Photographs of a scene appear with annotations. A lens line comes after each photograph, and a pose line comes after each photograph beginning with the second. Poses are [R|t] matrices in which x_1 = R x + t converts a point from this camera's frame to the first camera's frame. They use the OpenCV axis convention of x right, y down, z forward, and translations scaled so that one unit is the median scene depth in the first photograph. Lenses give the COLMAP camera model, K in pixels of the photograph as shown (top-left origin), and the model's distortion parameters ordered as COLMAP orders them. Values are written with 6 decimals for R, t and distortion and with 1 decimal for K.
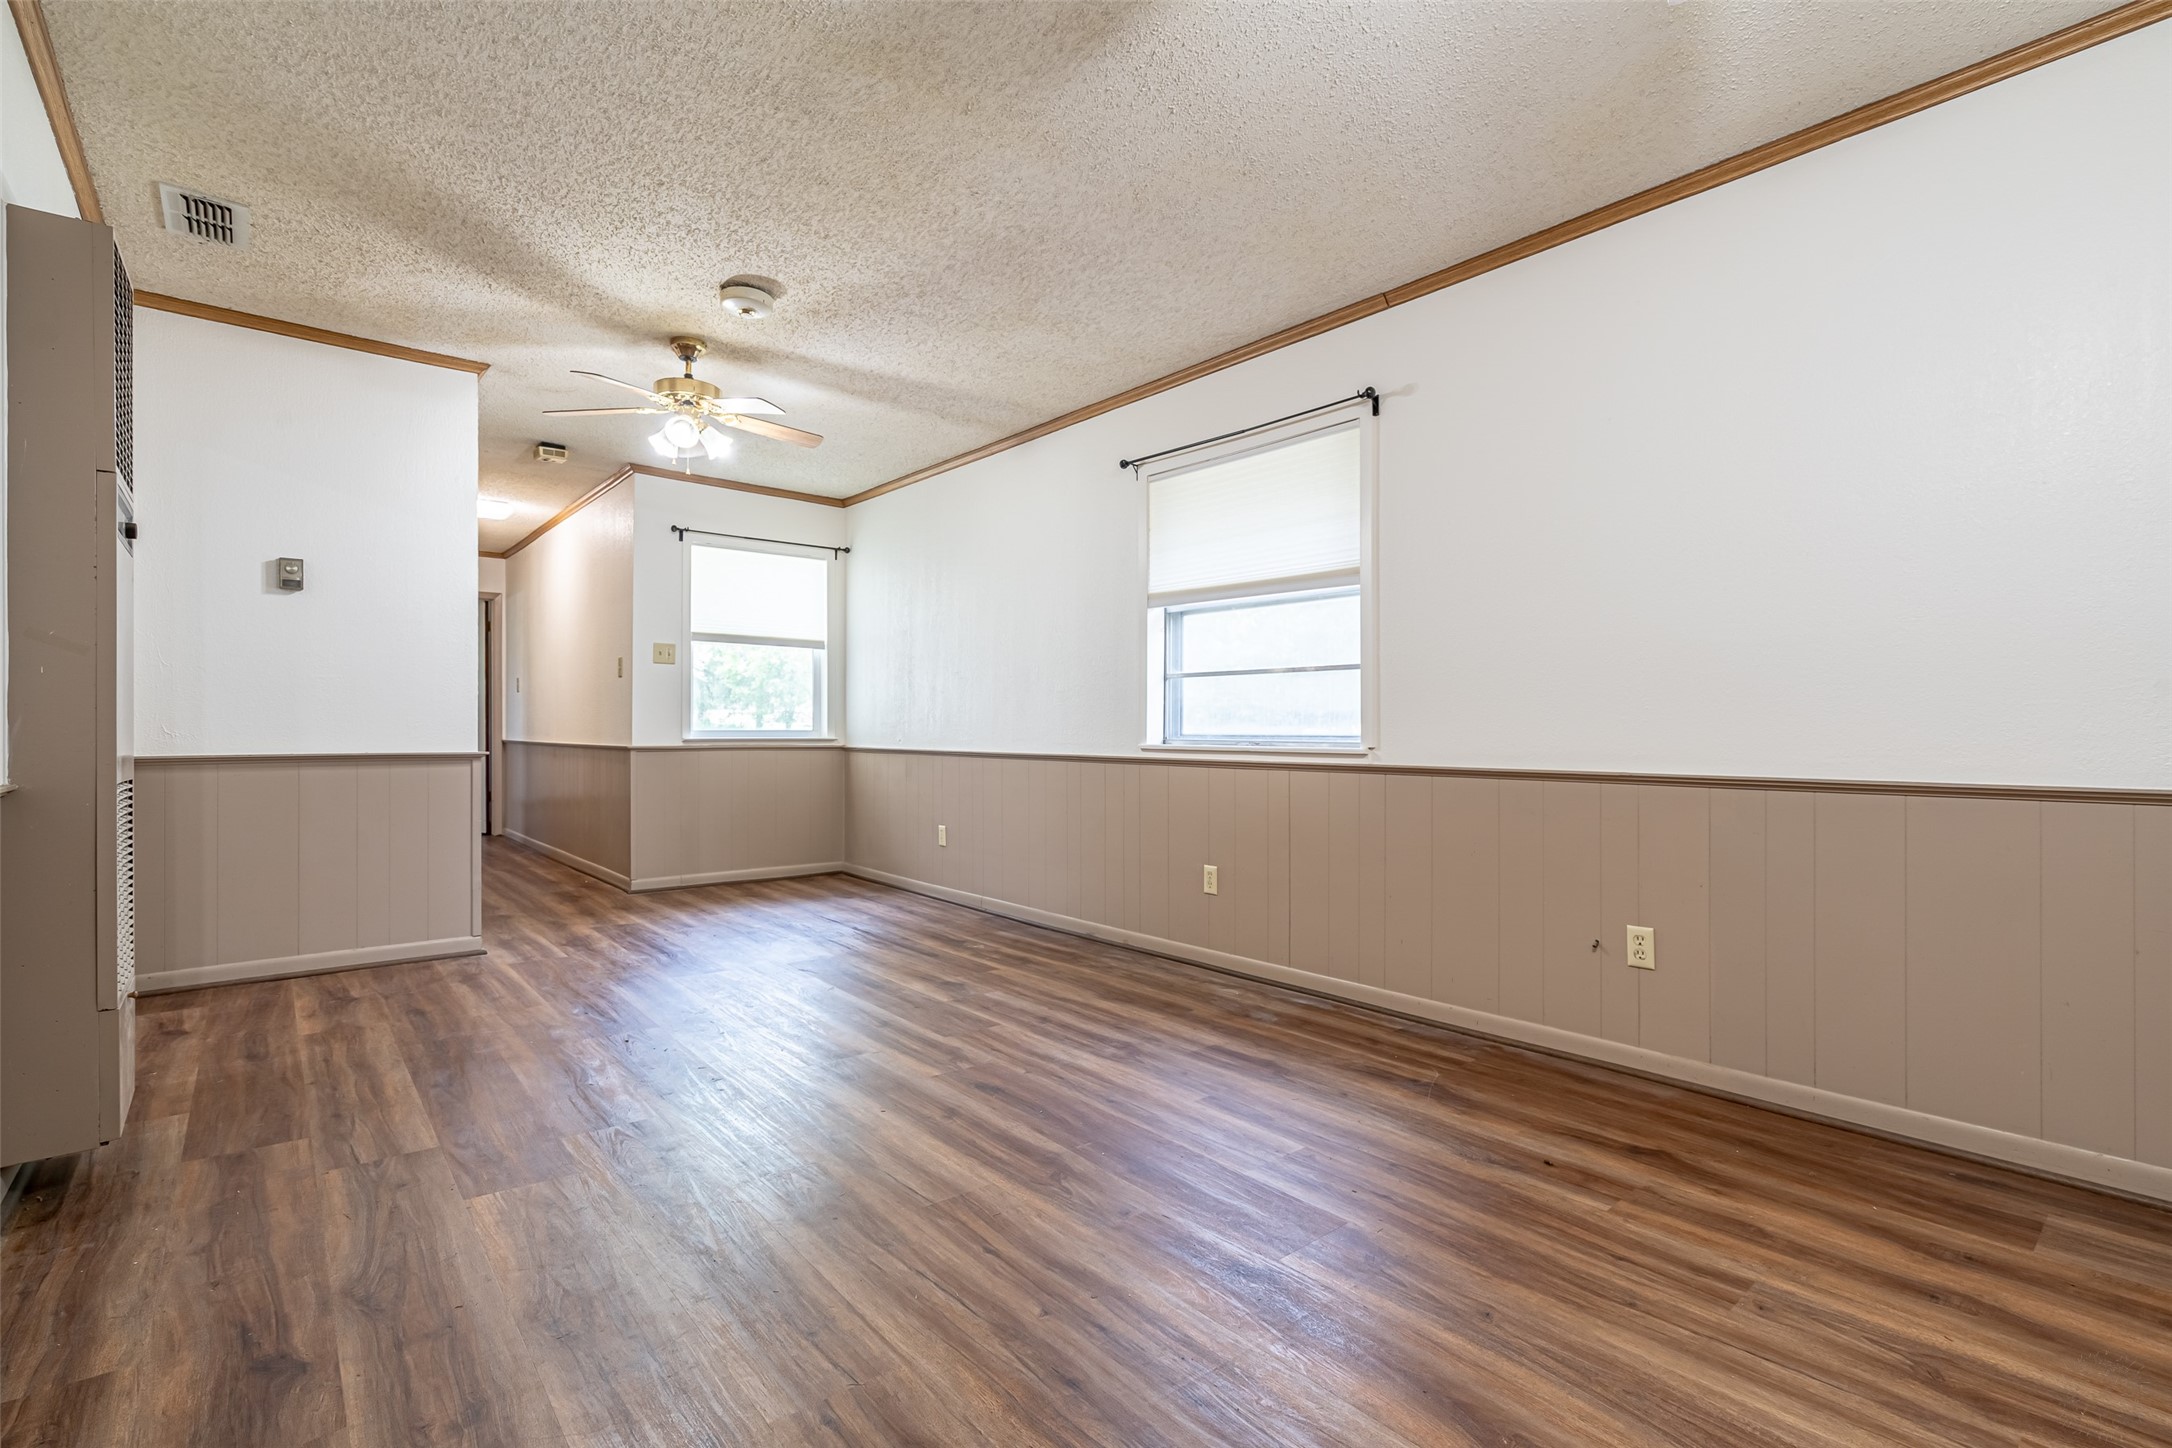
lens RADIAL K [[988.4, 0, 1077.1], [0, 988.4, 723.6], [0, 0, 1]] dist [-0.002542, 0.000829]
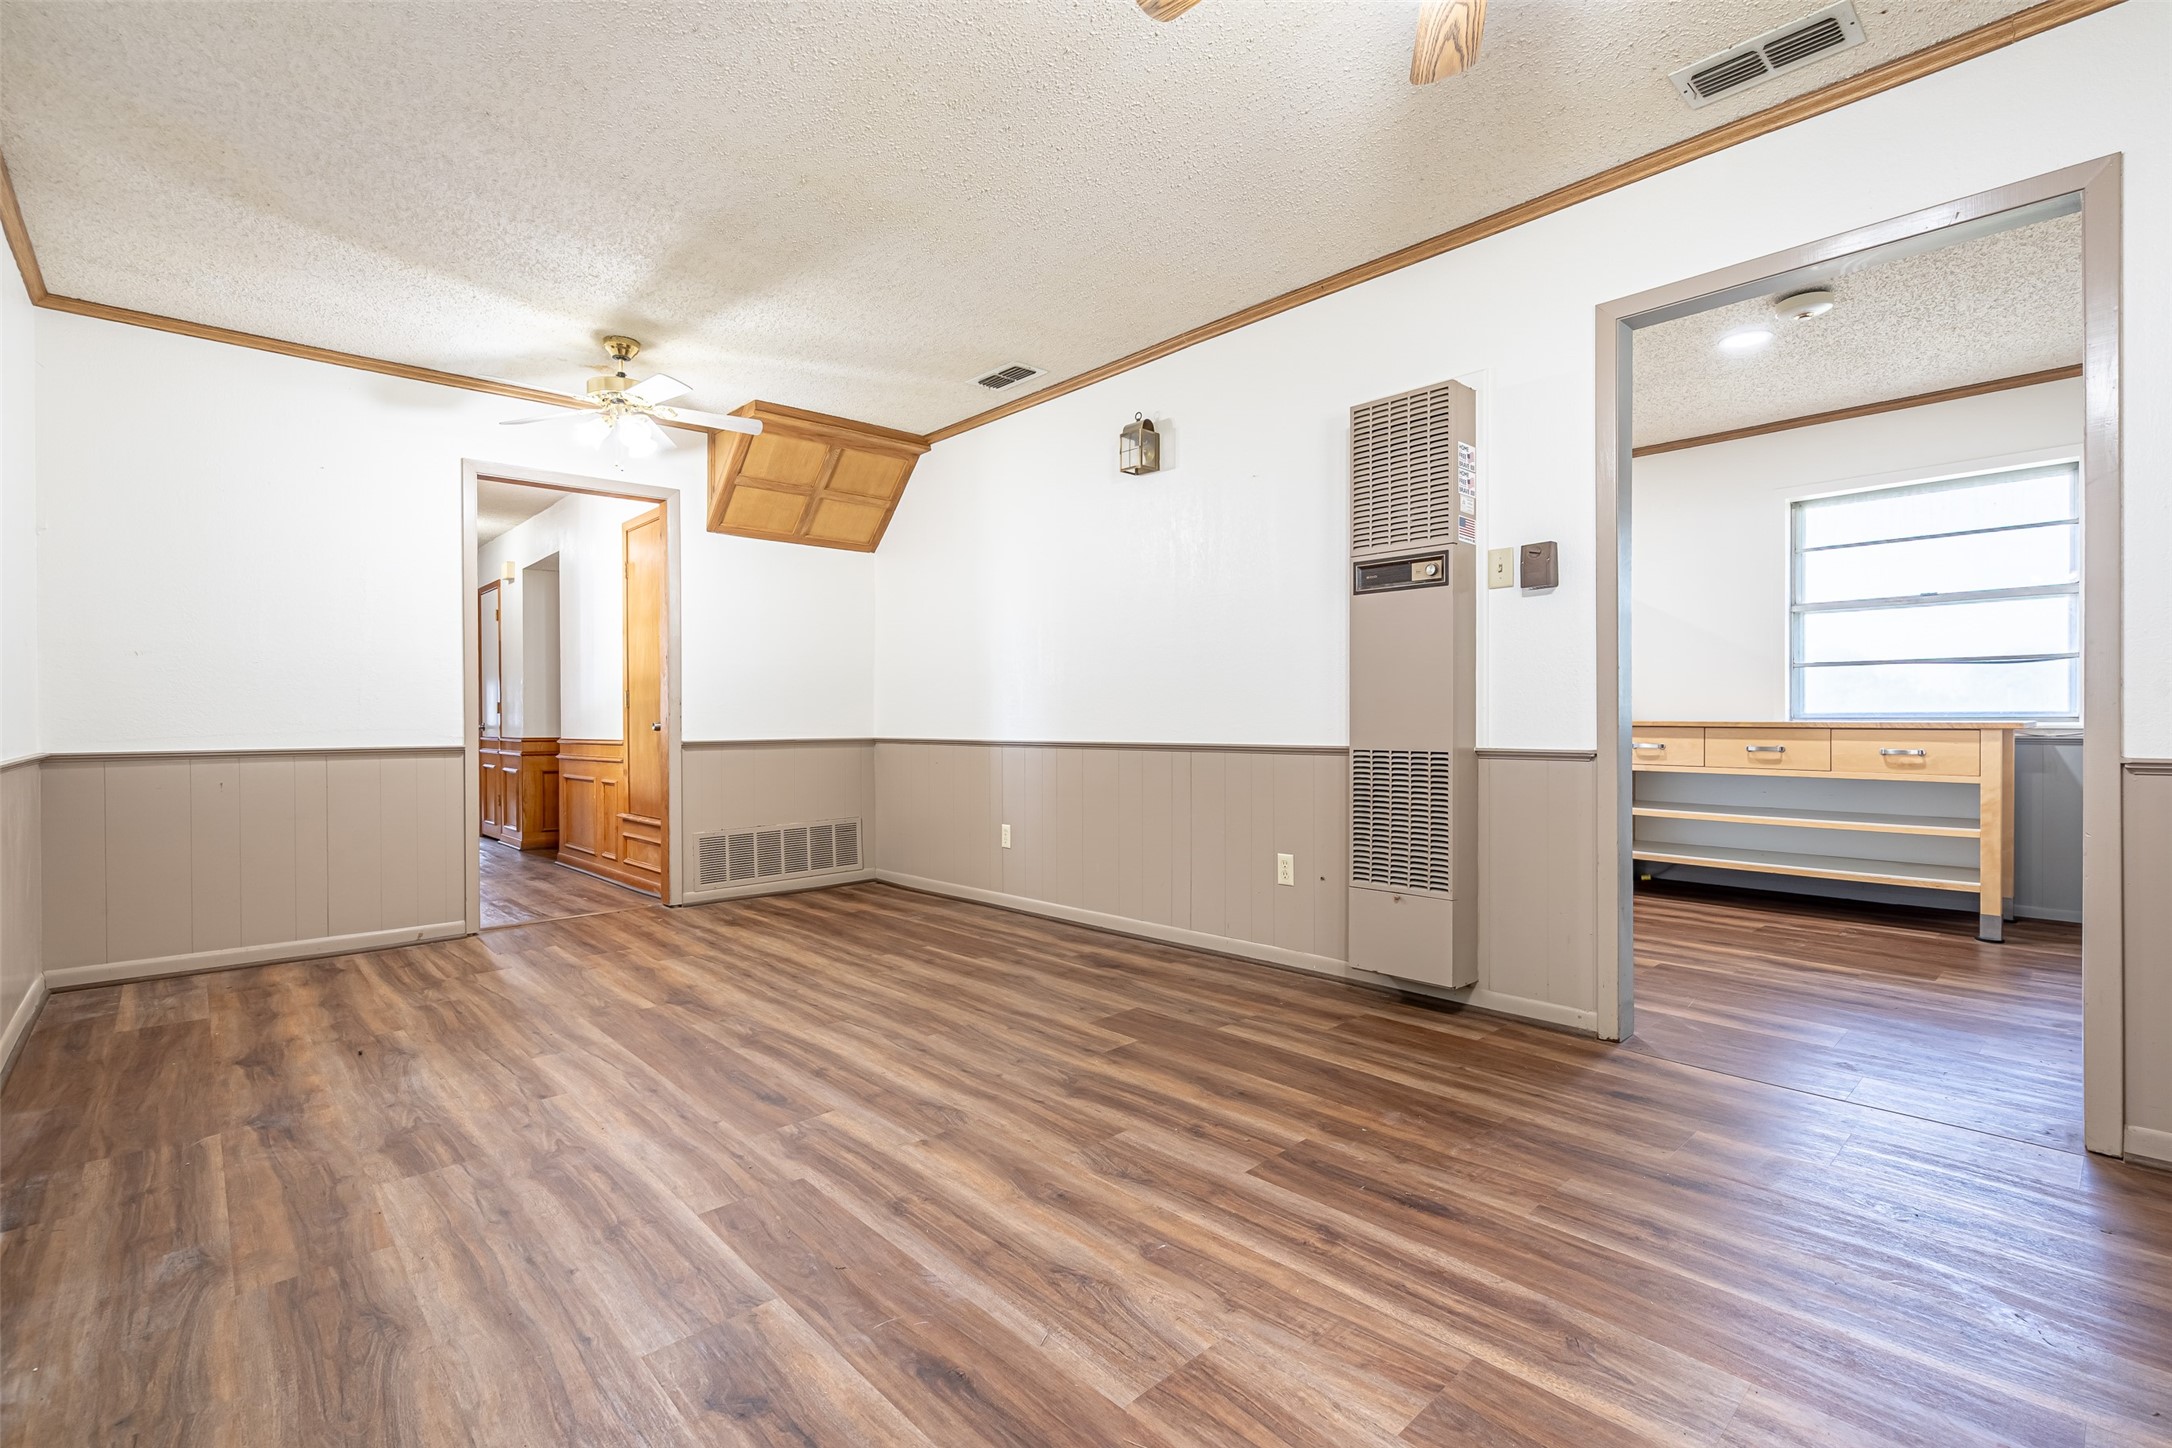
lens RADIAL K [[988.4, 0, 1099.3], [0, 988.4, 720.6], [0, 0, 1]] dist [-0.002542, 0.000829]
pose [[-0.997825, 0.003930, -0.065798, -0.342299], [0.004236, 0.999981, -0.004504, 0.014300], [0.065779, -0.004773, -0.997823, 1.974809]]
